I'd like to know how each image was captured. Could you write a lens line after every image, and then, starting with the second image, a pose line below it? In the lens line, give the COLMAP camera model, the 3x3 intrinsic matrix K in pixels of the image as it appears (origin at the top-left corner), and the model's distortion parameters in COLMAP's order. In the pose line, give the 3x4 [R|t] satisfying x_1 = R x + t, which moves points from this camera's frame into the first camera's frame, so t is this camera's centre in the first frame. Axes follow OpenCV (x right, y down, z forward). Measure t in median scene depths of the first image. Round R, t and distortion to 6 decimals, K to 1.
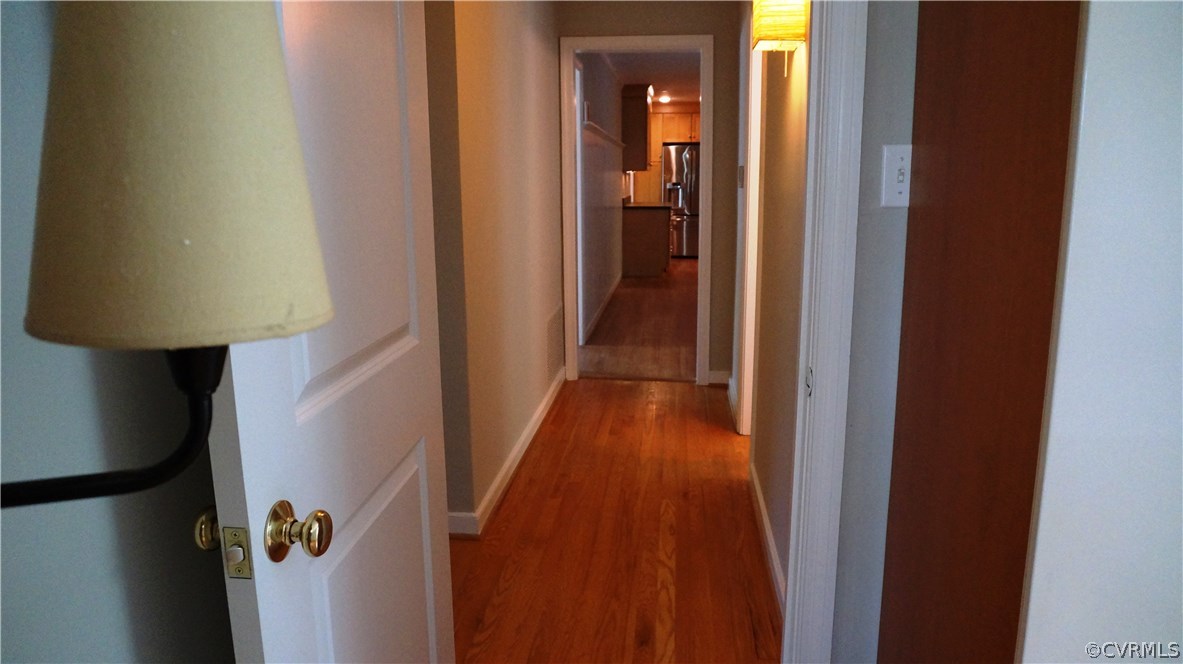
lens RADIAL K [[784.2, 0, 594.4], [0, 784.2, 330.2], [0, 0, 1]] dist [-0.060018, 0.018267]
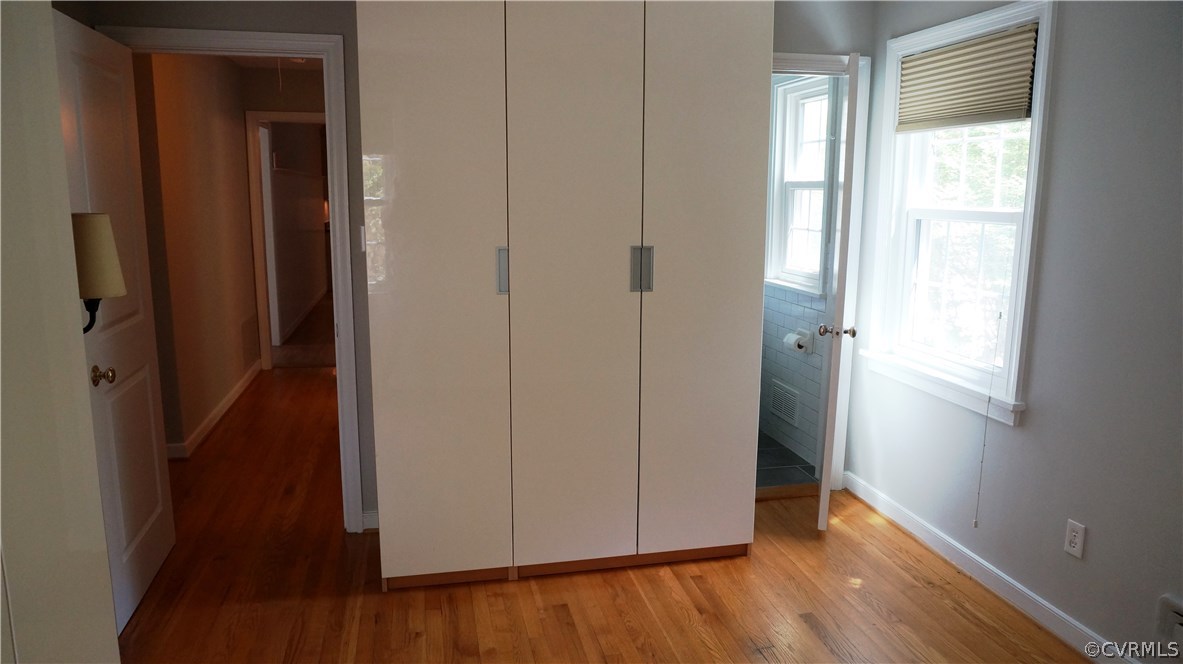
lens RADIAL K [[784.2, 0, 585.5], [0, 784.2, 333.8], [0, 0, 1]] dist [-0.060018, 0.018267]
pose [[0.949971, -0.046200, 0.308904, 0.139585], [0.050303, 0.998720, -0.005326, 0.065122], [-0.308262, 0.020599, 0.951078, -0.706423]]
